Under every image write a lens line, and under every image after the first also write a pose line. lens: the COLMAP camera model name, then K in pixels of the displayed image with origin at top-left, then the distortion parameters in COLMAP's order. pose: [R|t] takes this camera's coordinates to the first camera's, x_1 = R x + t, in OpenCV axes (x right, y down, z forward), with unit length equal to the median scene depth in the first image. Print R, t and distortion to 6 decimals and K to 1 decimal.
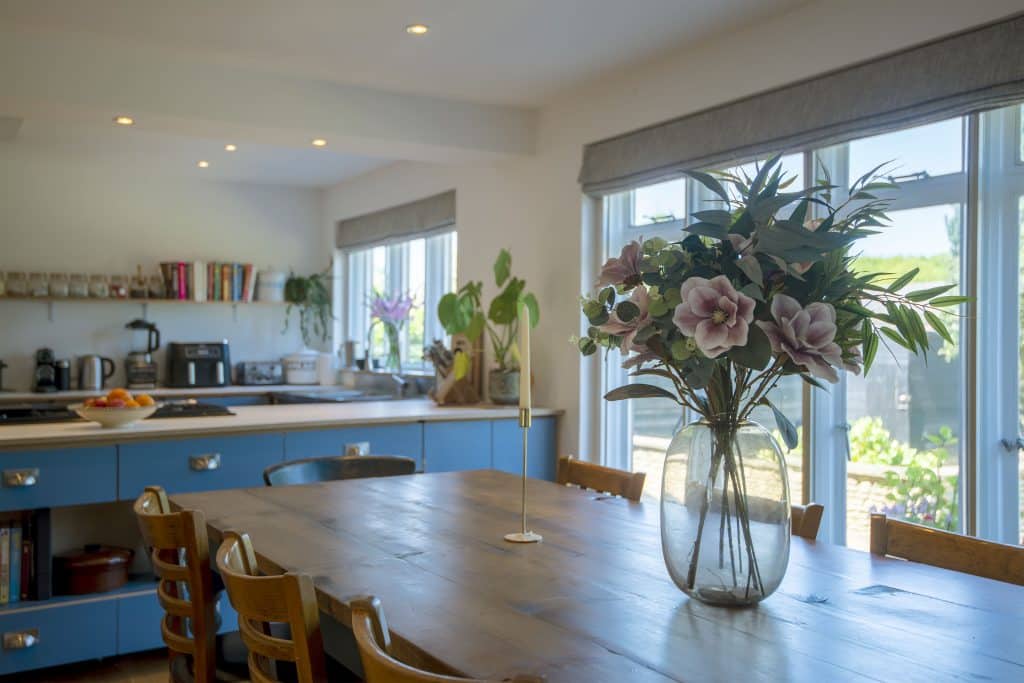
lens RADIAL K [[916.4, 0, 511.3], [0, 916.4, 340.4], [0, 0, 1]] dist [0.018330, 0.009434]
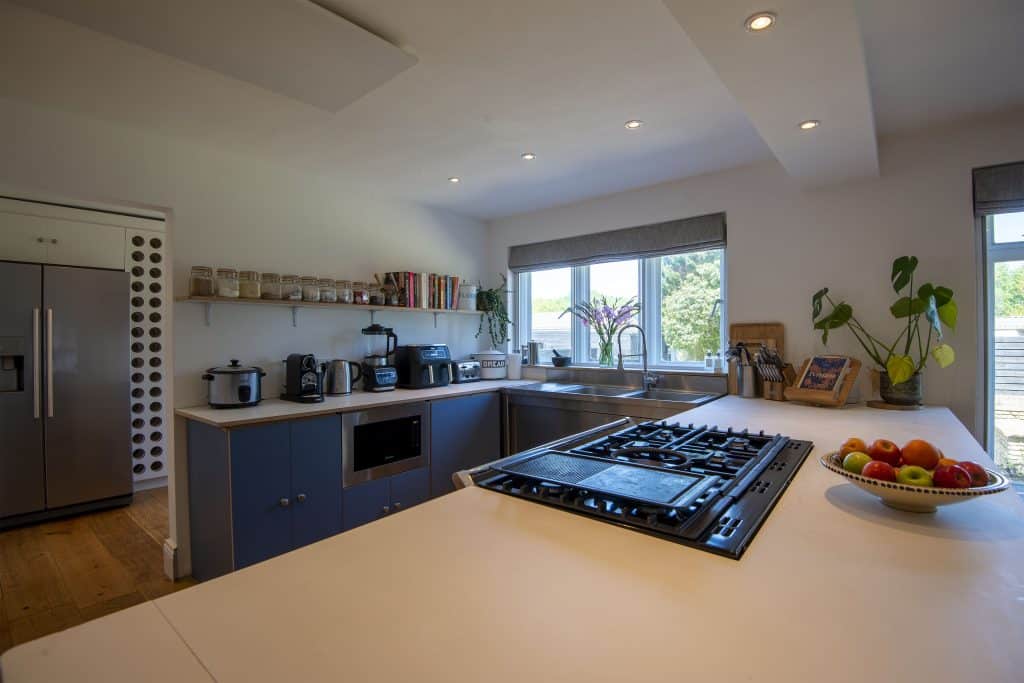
lens RADIAL K [[462.8, 0, 514.6], [0, 462.8, 342.1], [0, 0, 1]] dist [-0.004508, -0.000540]
pose [[0.937937, -0.011425, 0.346618, -0.428990], [0.009878, 0.999932, 0.006231, -0.004449], [-0.346665, -0.002420, 0.937986, 0.434360]]
